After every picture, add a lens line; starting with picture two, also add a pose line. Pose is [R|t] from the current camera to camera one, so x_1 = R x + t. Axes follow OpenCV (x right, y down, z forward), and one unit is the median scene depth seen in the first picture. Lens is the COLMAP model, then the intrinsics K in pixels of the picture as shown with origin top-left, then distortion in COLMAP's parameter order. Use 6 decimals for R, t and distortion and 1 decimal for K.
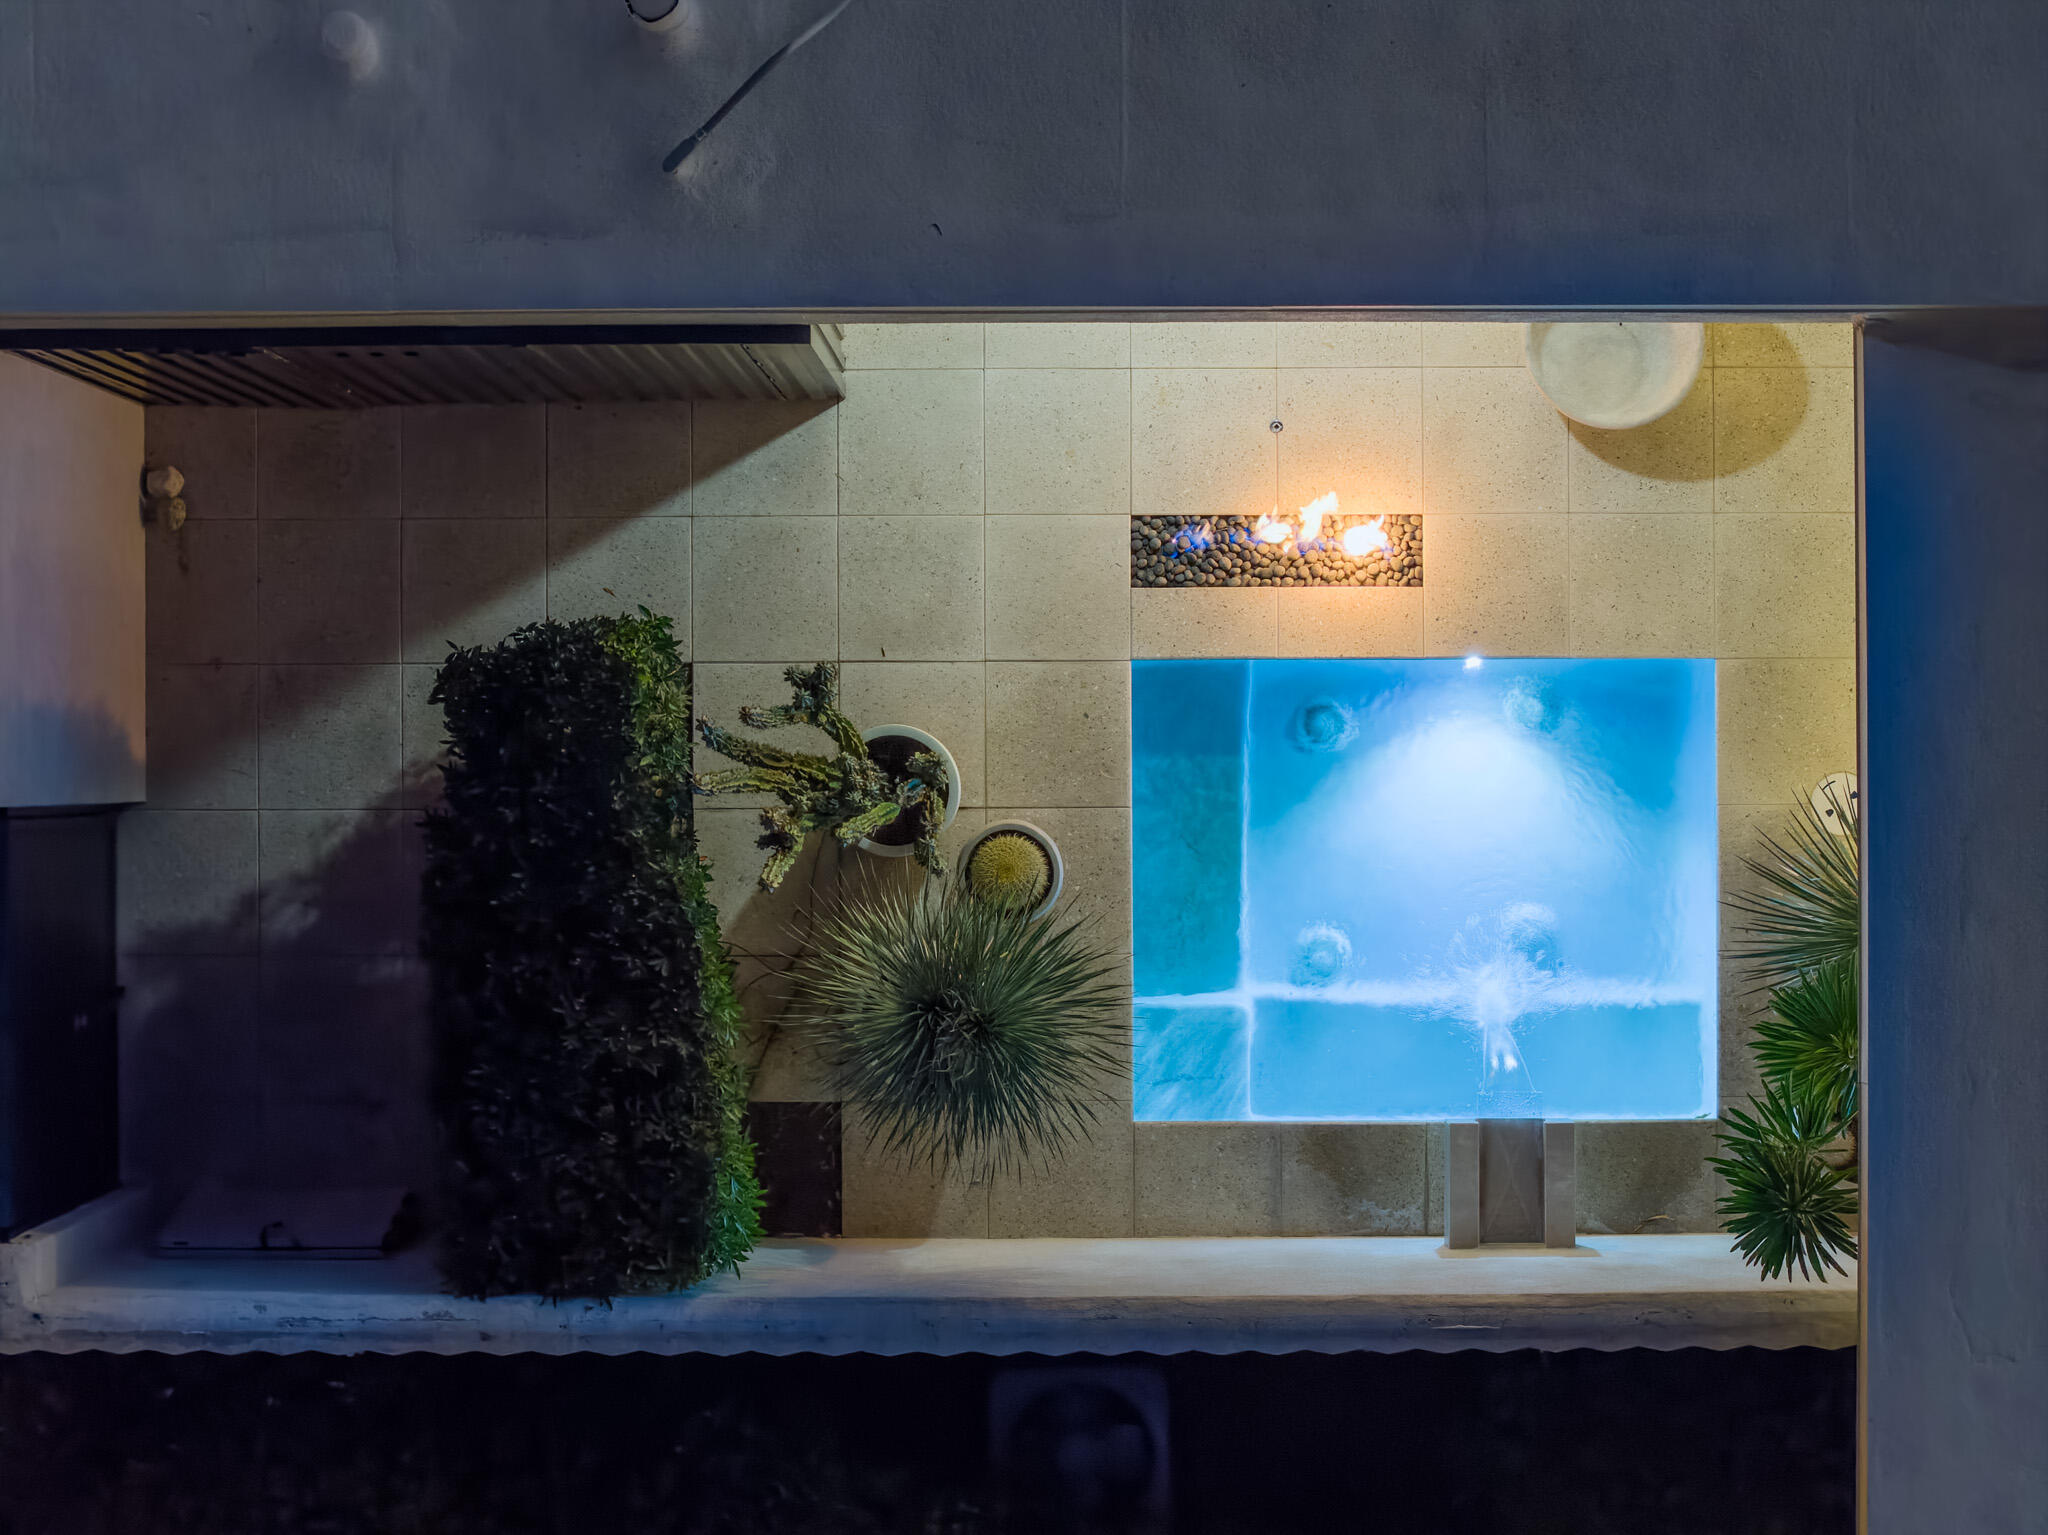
lens RADIAL K [[4168.6, 0, 1023.3], [0, 4168.6, 768.2], [0, 0, 1]] dist [-0.276318, 0.000000]
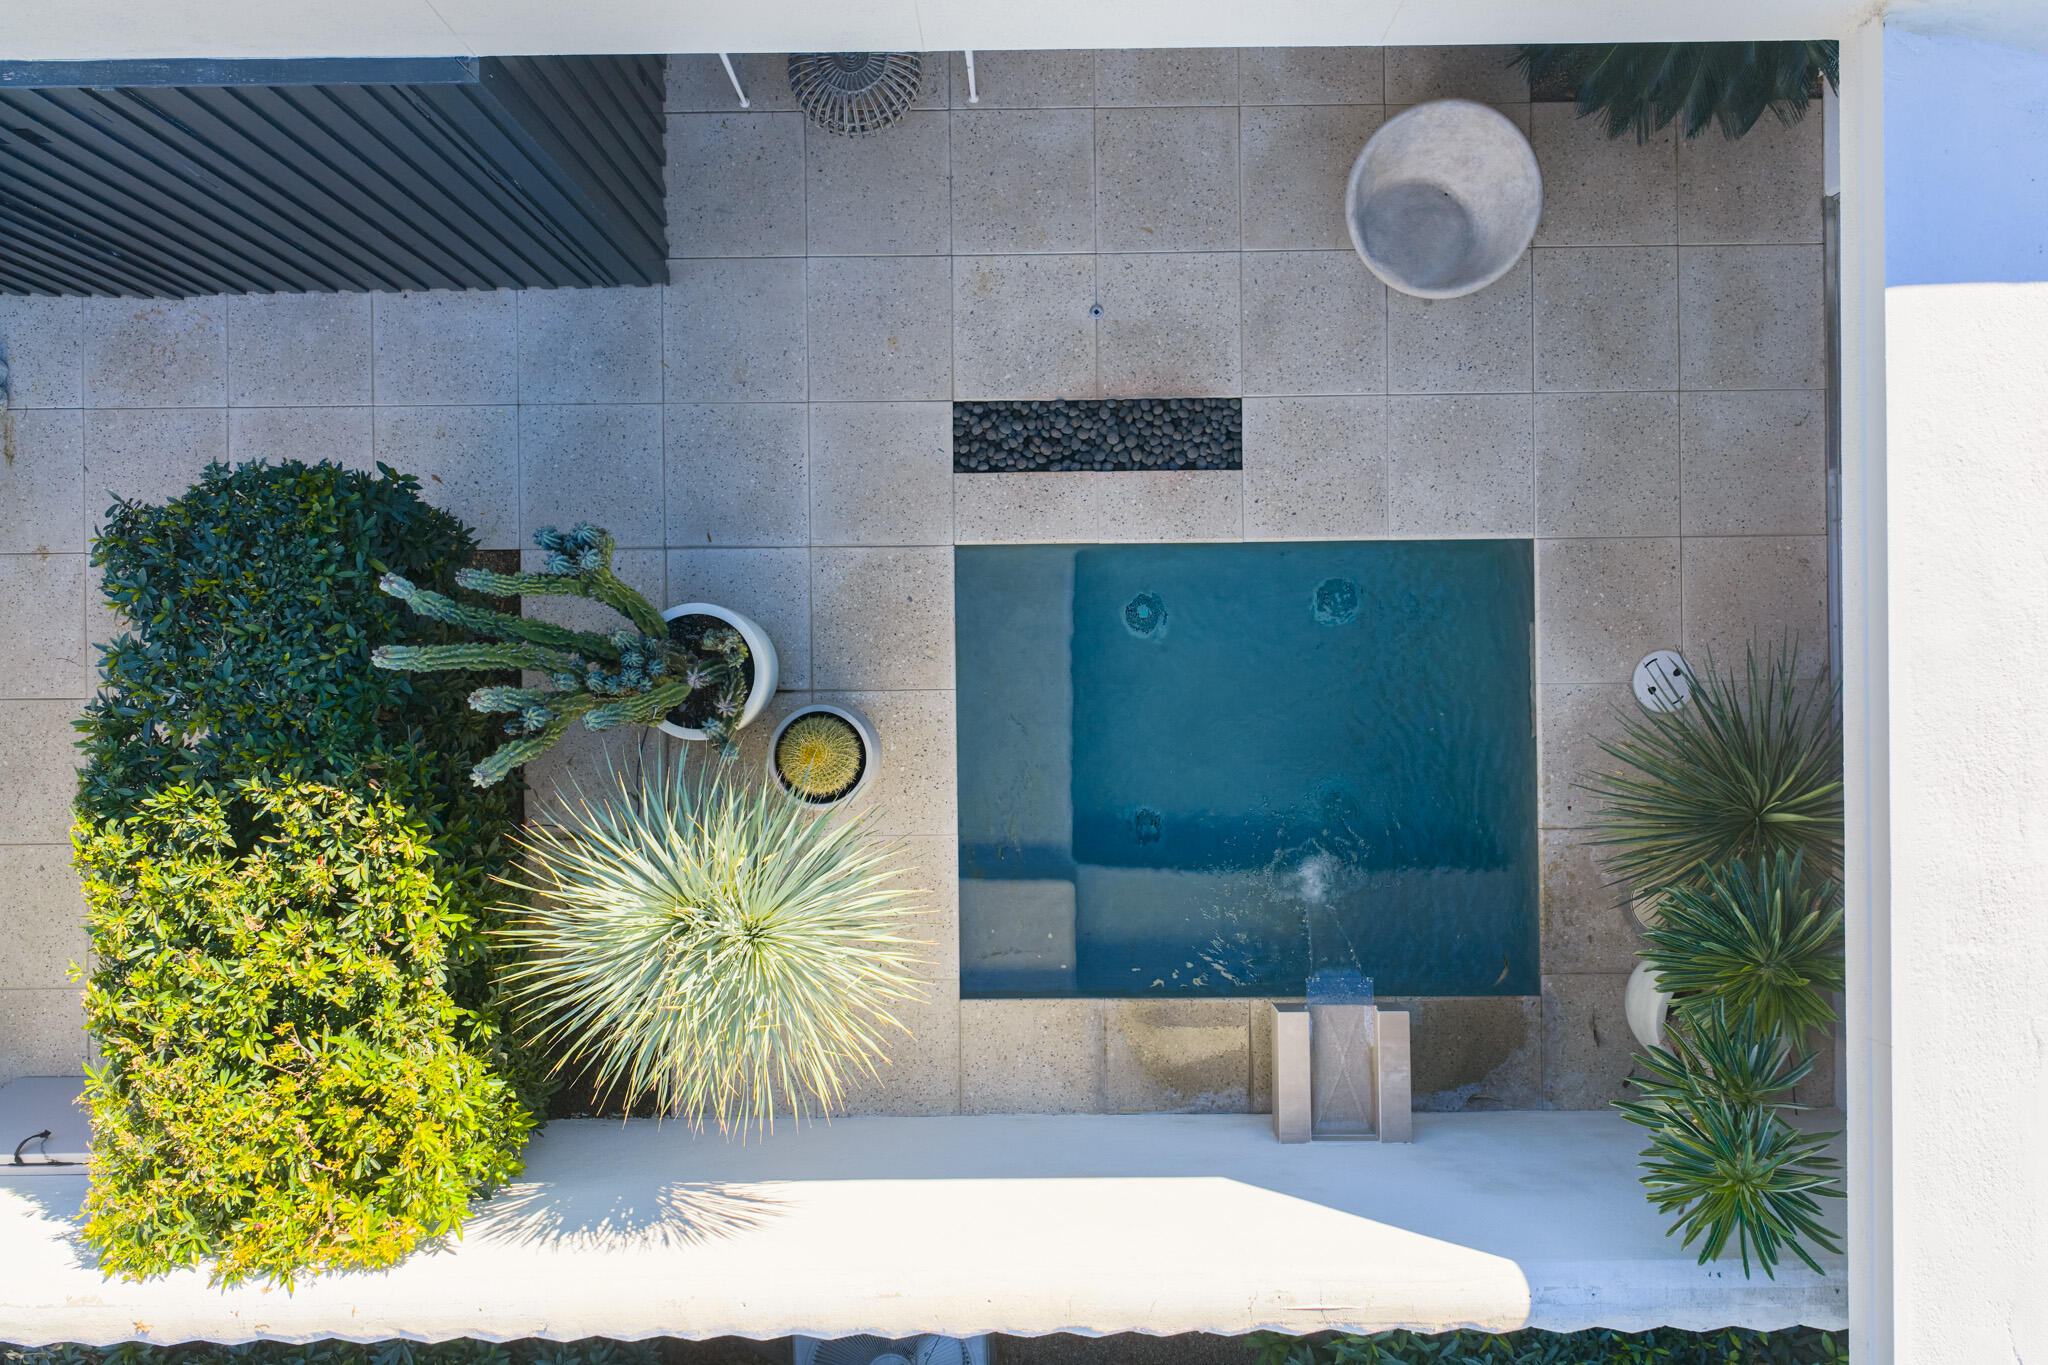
lens RADIAL K [[1738.6, 0, 1023.7], [0, 1738.6, 688.3], [0, 0, 1]] dist [0.022216, -0.034964]
pose [[0.999977, -0.006351, 0.002524, 0.041710], [0.006360, 0.999973, -0.003744, 0.010842], [-0.002500, 0.003760, 0.999990, 0.576755]]
